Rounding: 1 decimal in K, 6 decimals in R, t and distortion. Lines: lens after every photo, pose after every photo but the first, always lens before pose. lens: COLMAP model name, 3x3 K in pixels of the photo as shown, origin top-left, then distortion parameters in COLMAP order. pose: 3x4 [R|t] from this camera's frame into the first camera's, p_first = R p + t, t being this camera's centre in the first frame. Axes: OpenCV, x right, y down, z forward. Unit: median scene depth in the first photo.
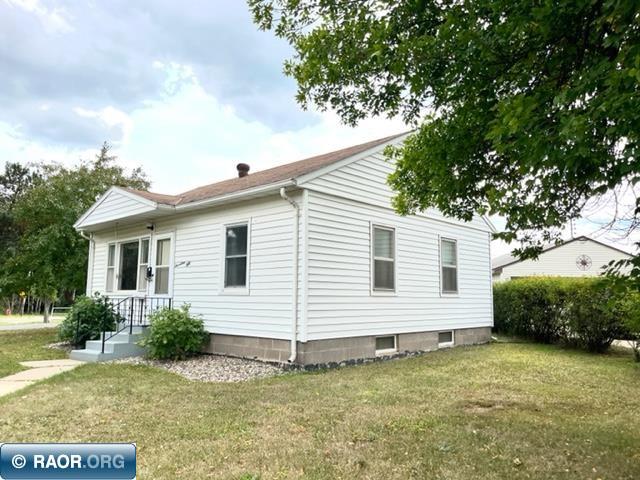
lens RADIAL K [[486.0, 0, 320.0], [0, 486.0, 240.0], [0, 0, 1]] dist [0.027123, -0.007406]
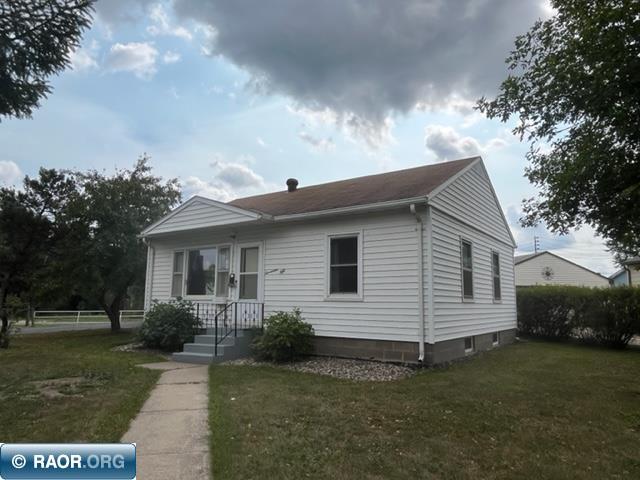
lens RADIAL K [[441.3, 0, 319.3], [0, 441.3, 248.1], [0, 0, 1]] dist [-0.004143, 0.000478]
pose [[0.990036, 0.020038, 0.139383, -0.336236], [-0.019371, 0.999793, -0.006147, 0.002168], [-0.139477, 0.003385, 0.990220, 0.029636]]
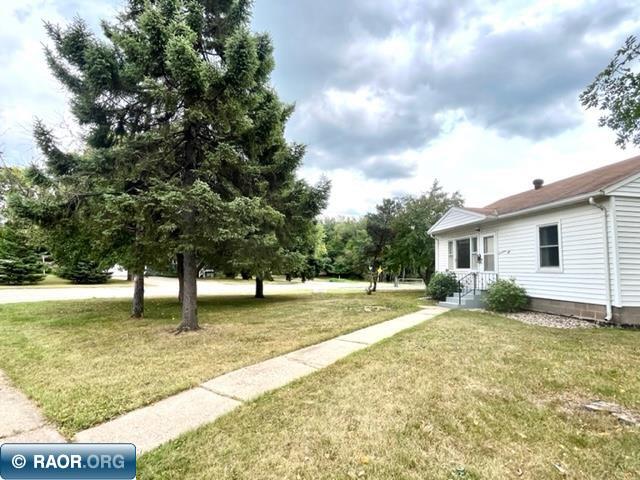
lens RADIAL K [[329.6, 0, 320.0], [0, 329.6, 240.0], [0, 0, 1]] dist [-0.001195, 0.000215]
pose [[0.766610, -0.048227, -0.640299, -0.058599], [0.058469, 0.998276, -0.005186, -0.019683], [0.639445, -0.033462, 0.768108, -0.198920]]
